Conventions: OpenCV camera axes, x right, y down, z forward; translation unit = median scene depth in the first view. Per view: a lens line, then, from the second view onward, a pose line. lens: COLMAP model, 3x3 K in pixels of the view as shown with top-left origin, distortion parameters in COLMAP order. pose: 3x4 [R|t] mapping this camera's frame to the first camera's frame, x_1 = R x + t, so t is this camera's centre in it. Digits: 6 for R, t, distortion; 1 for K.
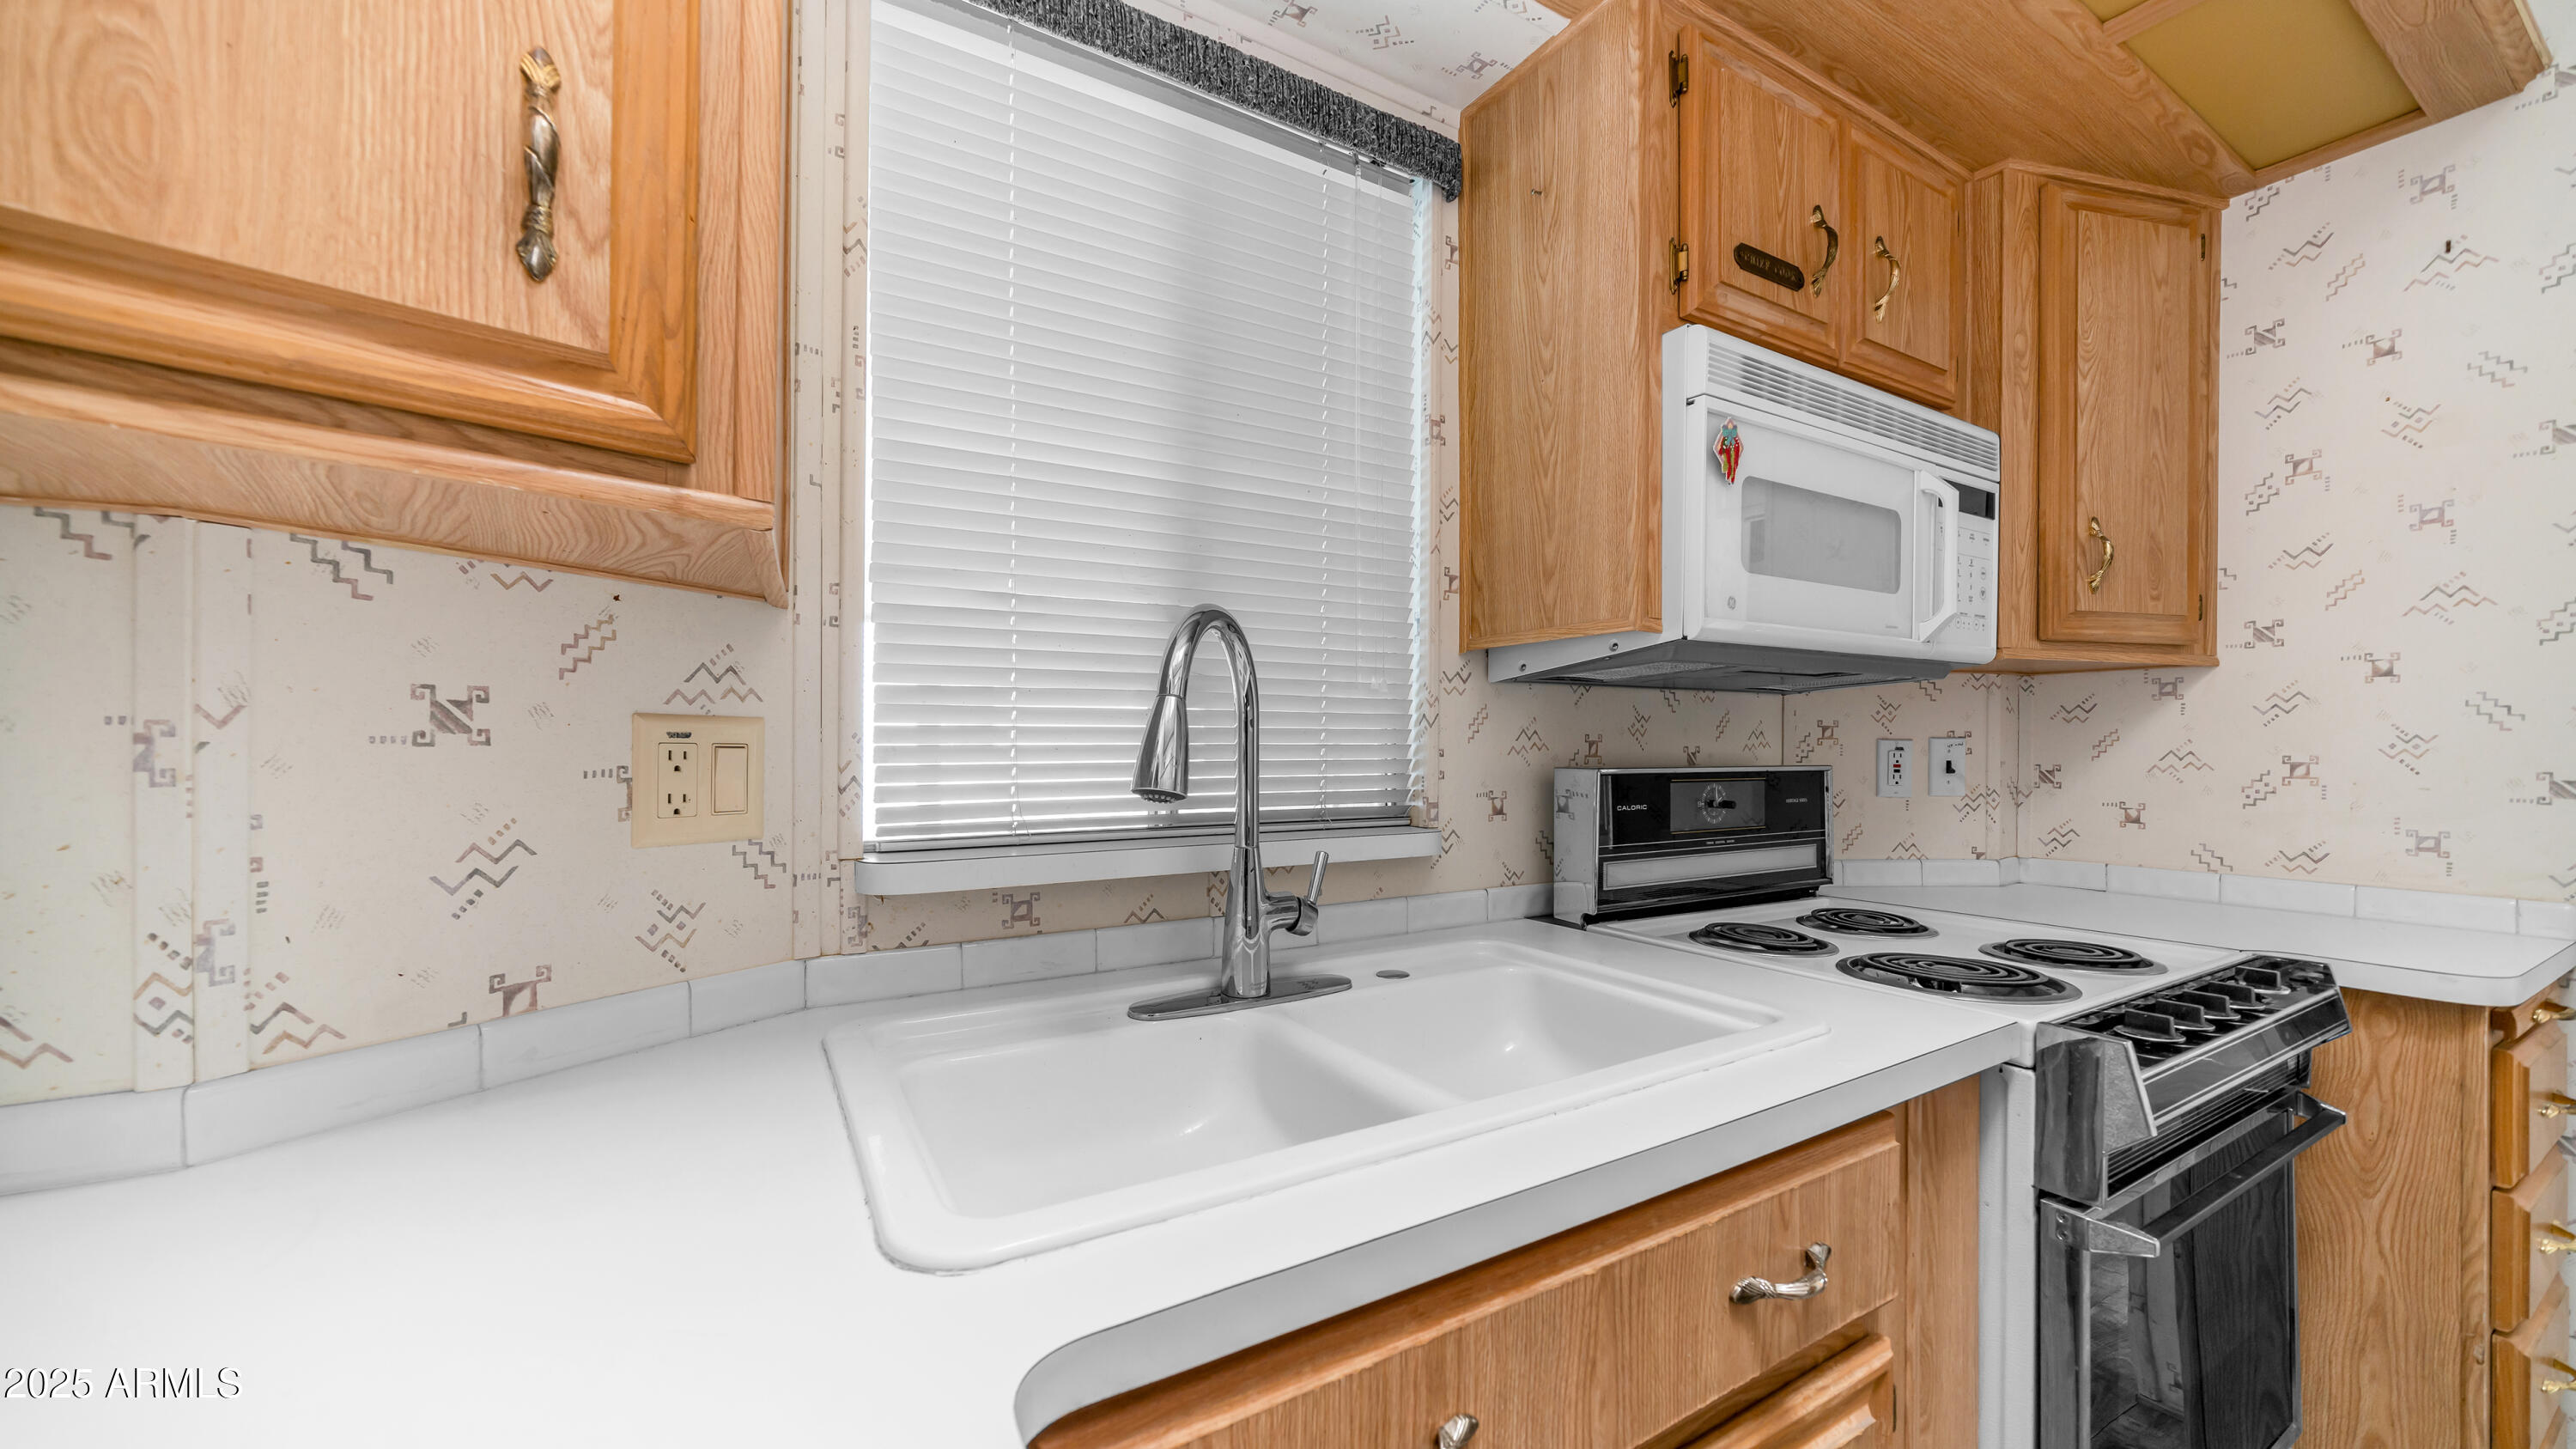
lens RADIAL K [[908.9, 0, 1280.8], [0, 908.9, 736.0], [0, 0, 1]] dist [-0.007009, 0.000182]
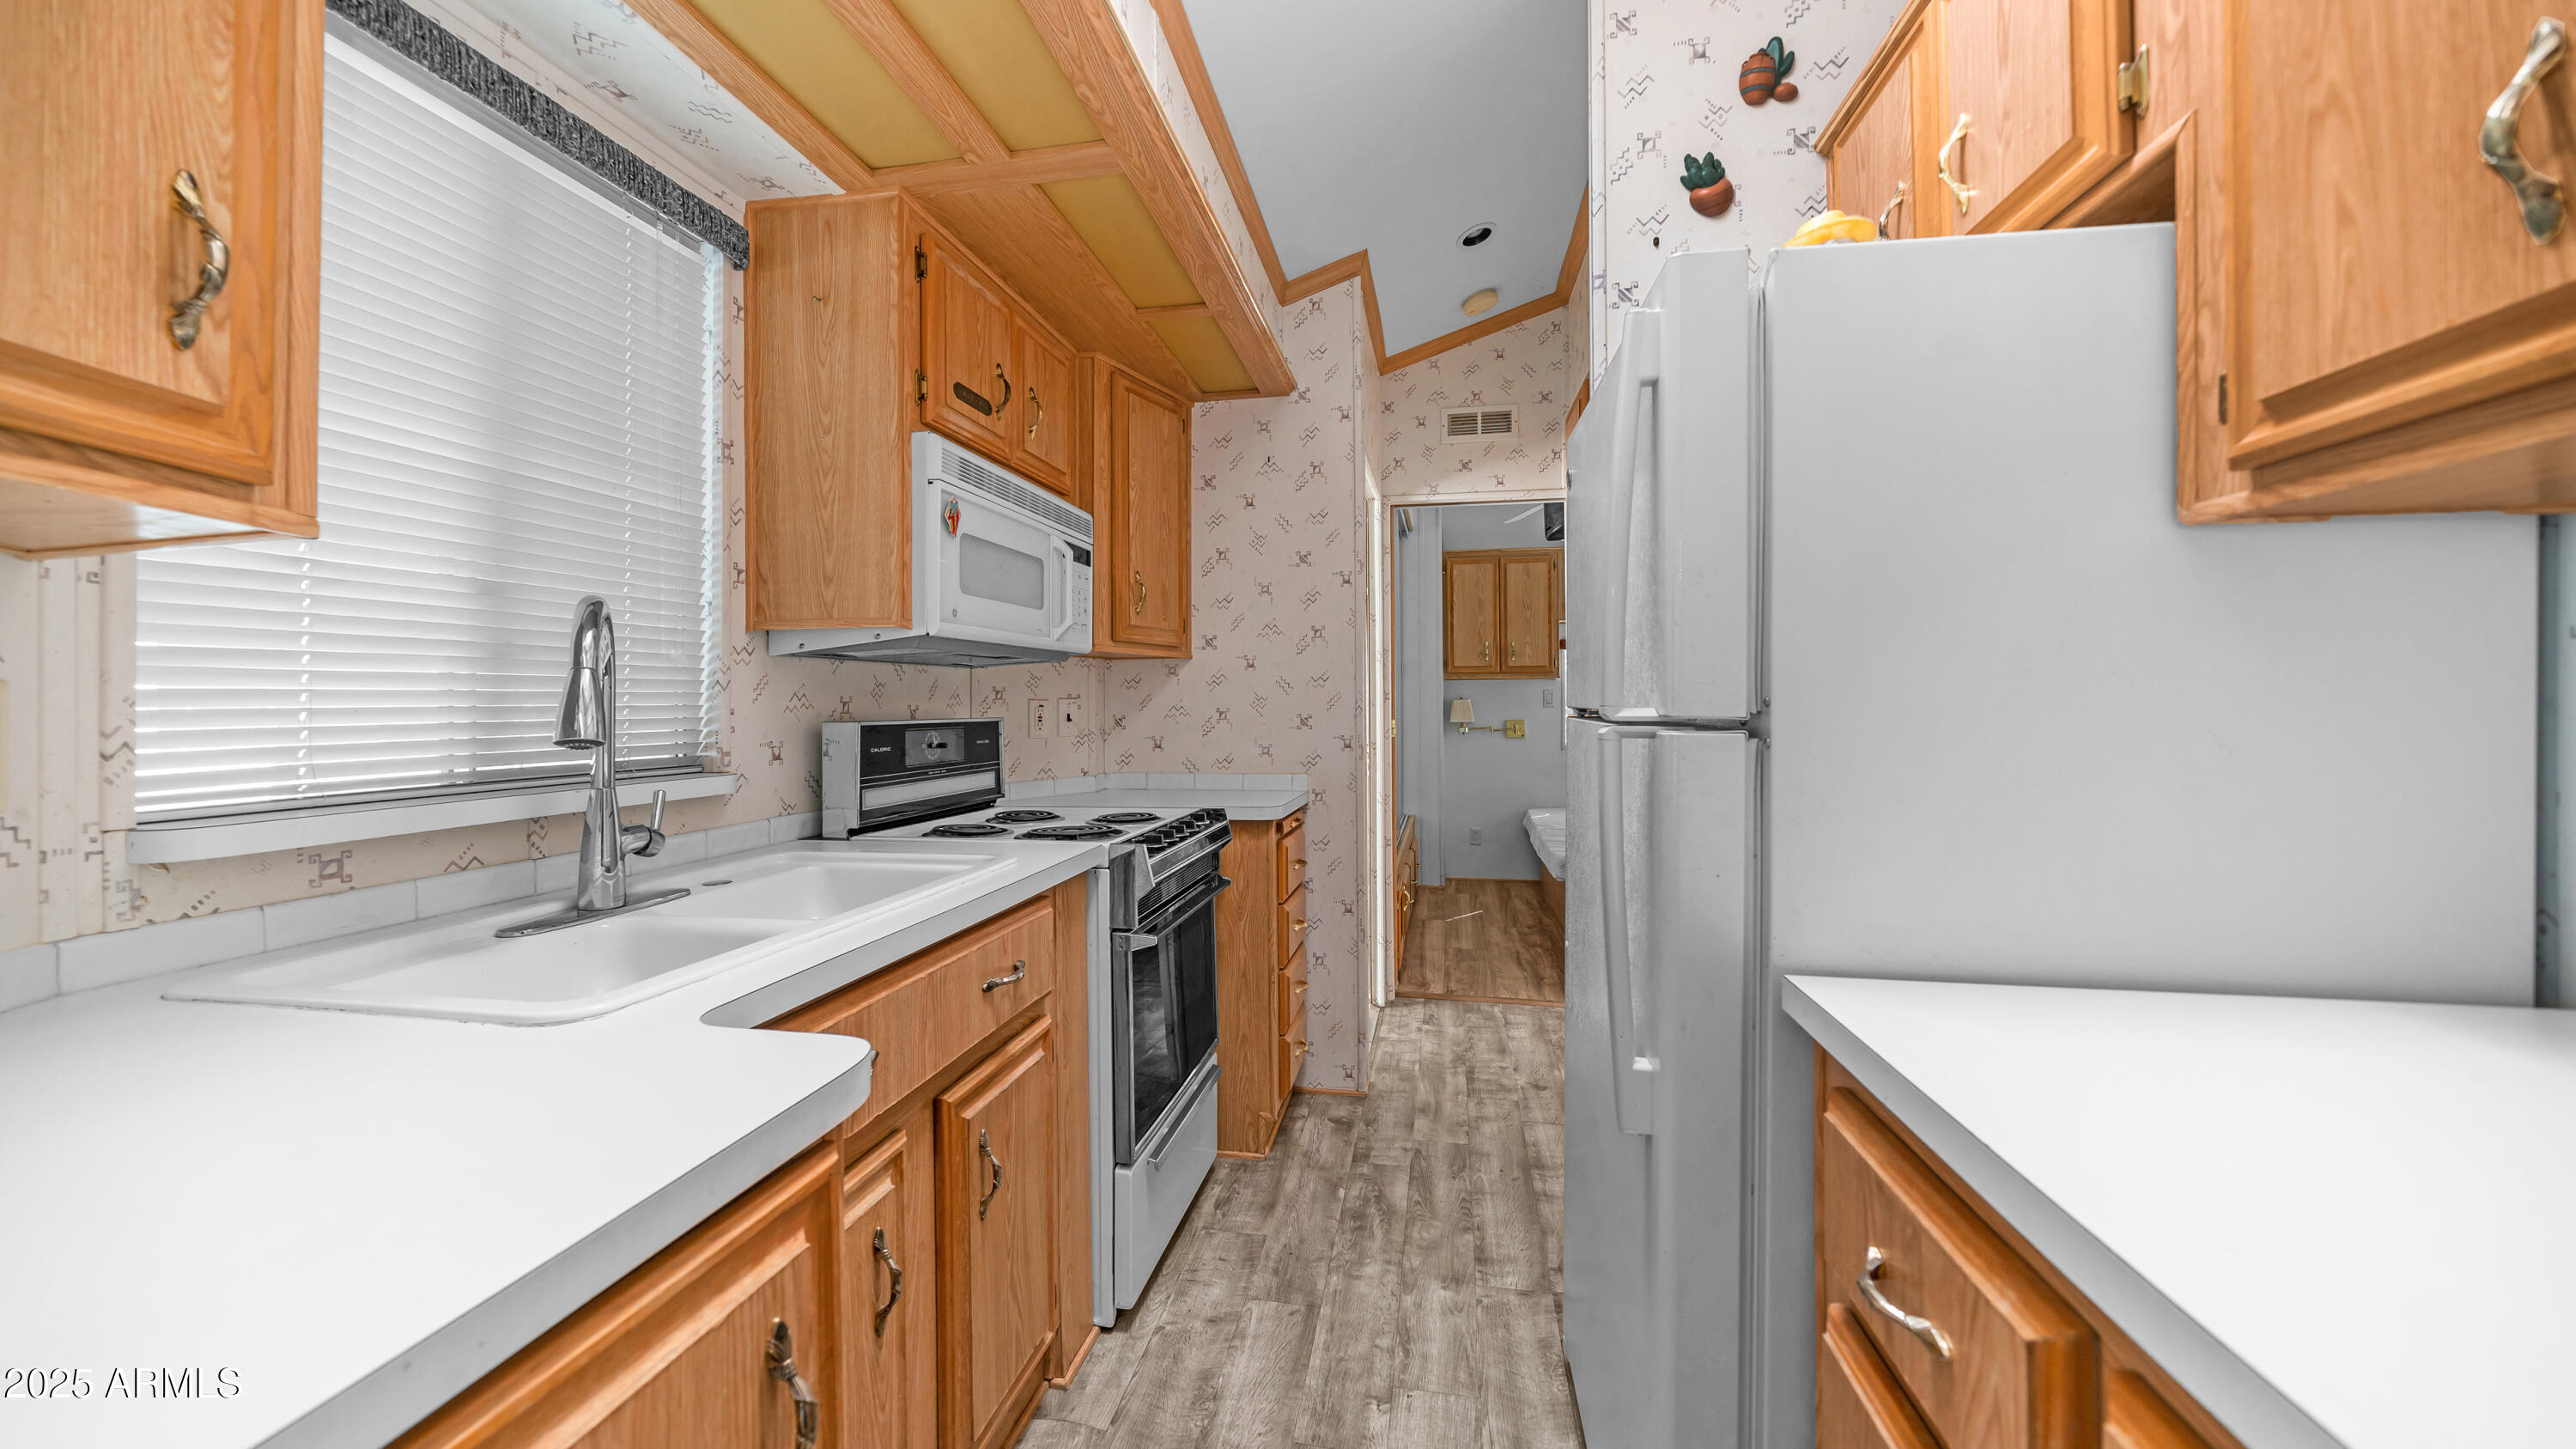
lens RADIAL K [[908.9, 0, 1280.8], [0, 908.9, 736.0], [0, 0, 1]] dist [-0.007009, 0.000182]
pose [[0.645187, -0.033161, 0.763305, -0.326760], [-0.000014, 0.999057, 0.043414, -0.002340], [-0.764024, -0.028021, 0.644578, -0.425483]]
